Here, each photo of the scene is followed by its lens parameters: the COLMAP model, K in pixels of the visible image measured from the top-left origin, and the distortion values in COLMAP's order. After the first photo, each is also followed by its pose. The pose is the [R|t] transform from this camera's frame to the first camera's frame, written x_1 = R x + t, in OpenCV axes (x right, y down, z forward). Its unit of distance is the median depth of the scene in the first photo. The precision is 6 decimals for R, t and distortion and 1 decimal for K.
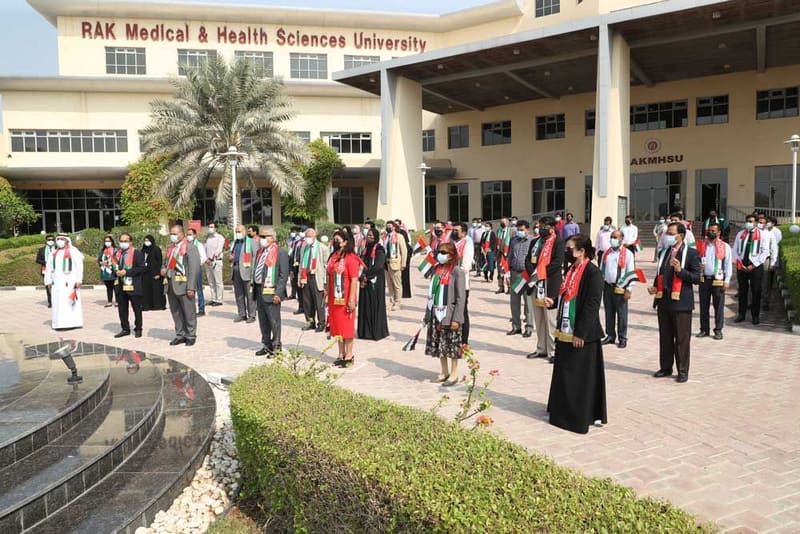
lens RADIAL K [[542.0, 0, 401.2], [0, 542.0, 262.7], [0, 0, 1]] dist [-0.074362, 0.037008]
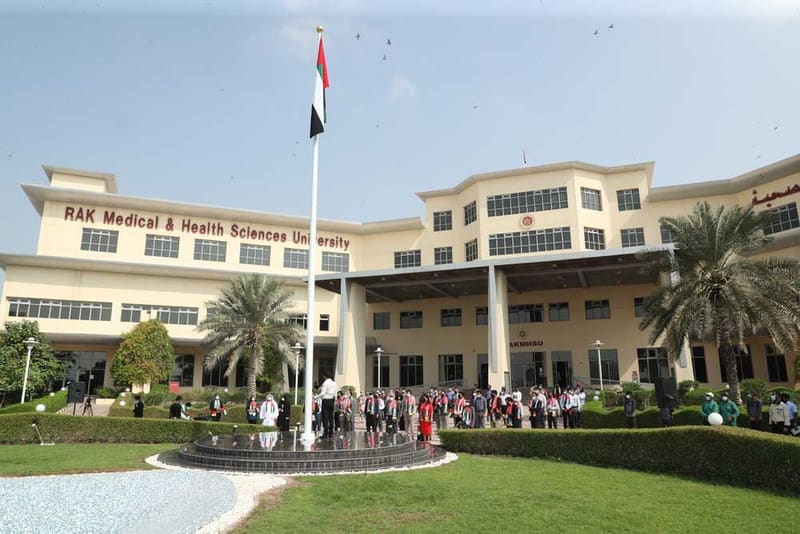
lens RADIAL K [[540.8, 0, 398.4], [0, 540.8, 264.6], [0, 0, 1]] dist [-0.080417, 0.045677]
pose [[0.976593, 0.058379, 0.207022, -0.140126], [0.004202, 0.957103, -0.289717, 0.016912], [-0.215055, 0.283805, 0.934455, -0.284662]]
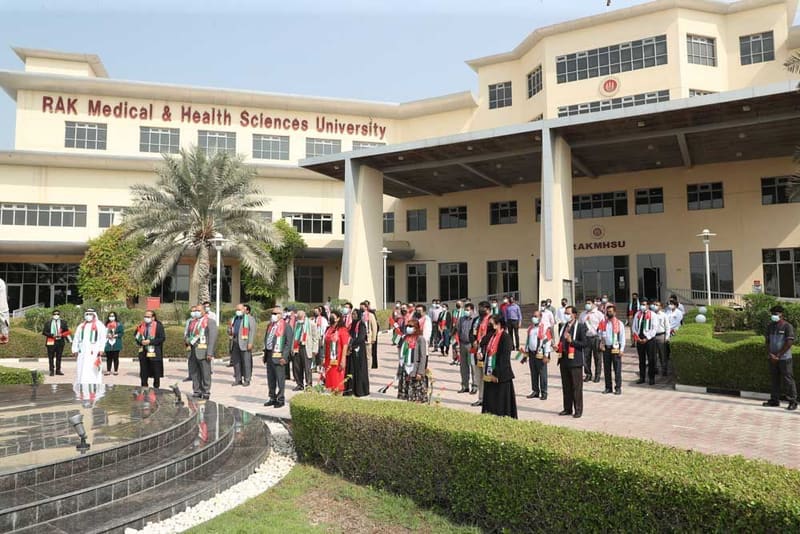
lens RADIAL K [[570.1, 0, 401.0], [0, 570.1, 263.6], [0, 0, 1]] dist [-0.058639, 0.038610]
pose [[0.996768, 0.015076, 0.078907, -0.009946], [-0.003902, 0.990160, -0.139886, 0.004043], [-0.080240, 0.139126, 0.987018, -0.073340]]
